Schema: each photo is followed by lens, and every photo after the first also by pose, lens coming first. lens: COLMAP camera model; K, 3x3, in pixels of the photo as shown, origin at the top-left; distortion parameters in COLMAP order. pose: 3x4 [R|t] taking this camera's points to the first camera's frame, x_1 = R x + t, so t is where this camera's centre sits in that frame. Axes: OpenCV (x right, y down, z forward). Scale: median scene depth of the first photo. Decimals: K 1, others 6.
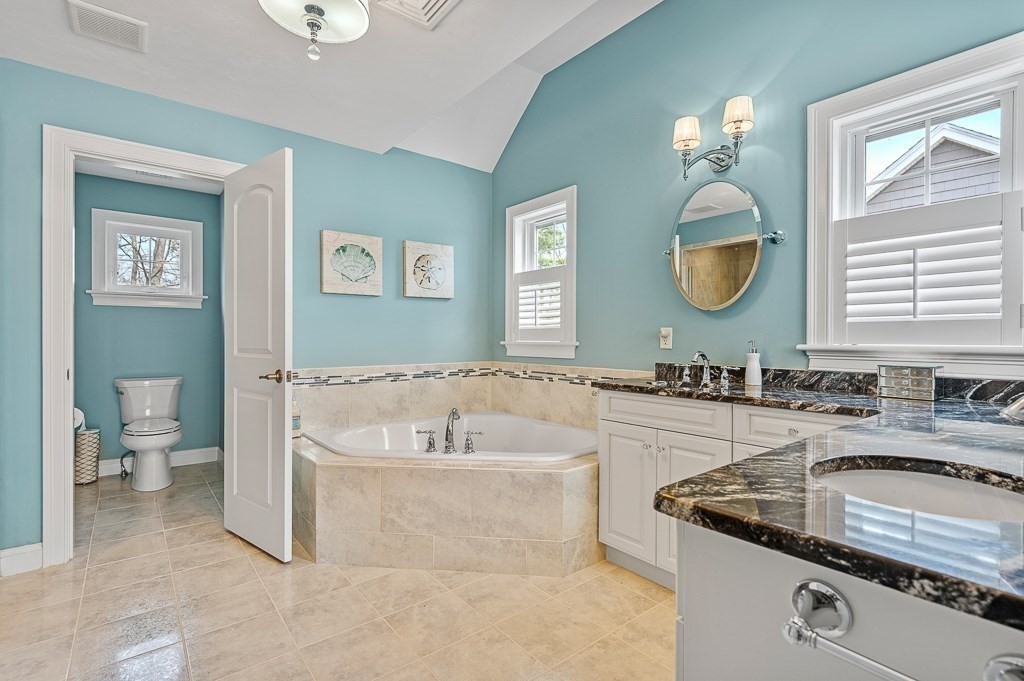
lens RADIAL K [[462.3, 0, 514.9], [0, 462.3, 339.2], [0, 0, 1]] dist [0.000153, -0.000351]
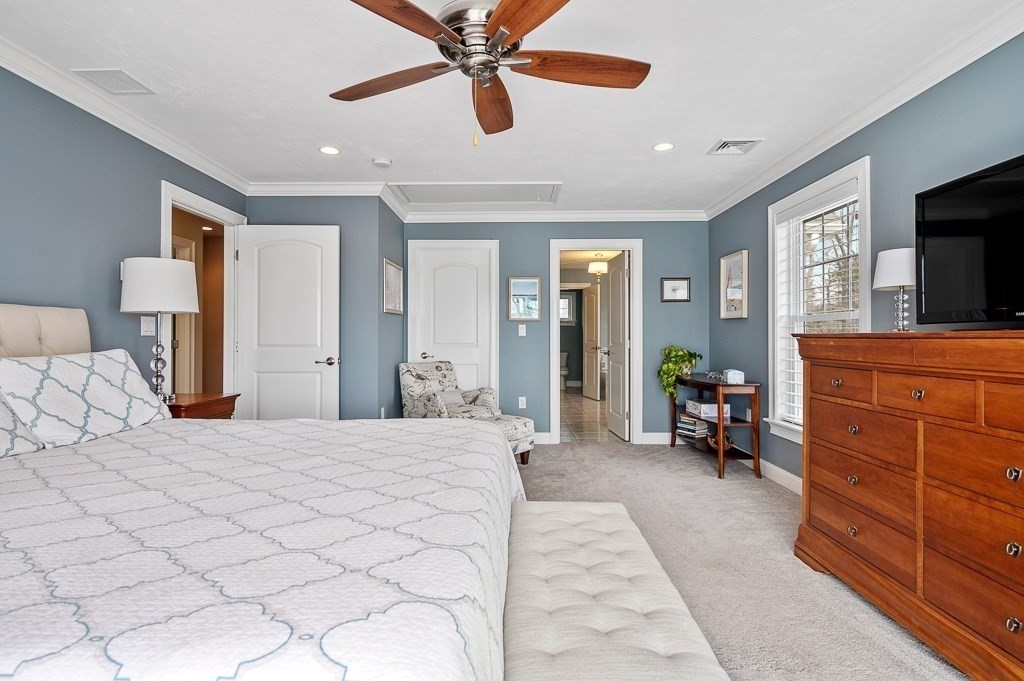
lens RADIAL K [[516.9, 0, 512.1], [0, 516.9, 339.3], [0, 0, 1]] dist [-0.004611, 0.000143]
pose [[0.761642, 0.001039, -0.647997, 1.180343], [-0.006392, 0.999962, -0.005909, 0.019002], [0.647966, 0.008643, 0.761620, -1.836517]]
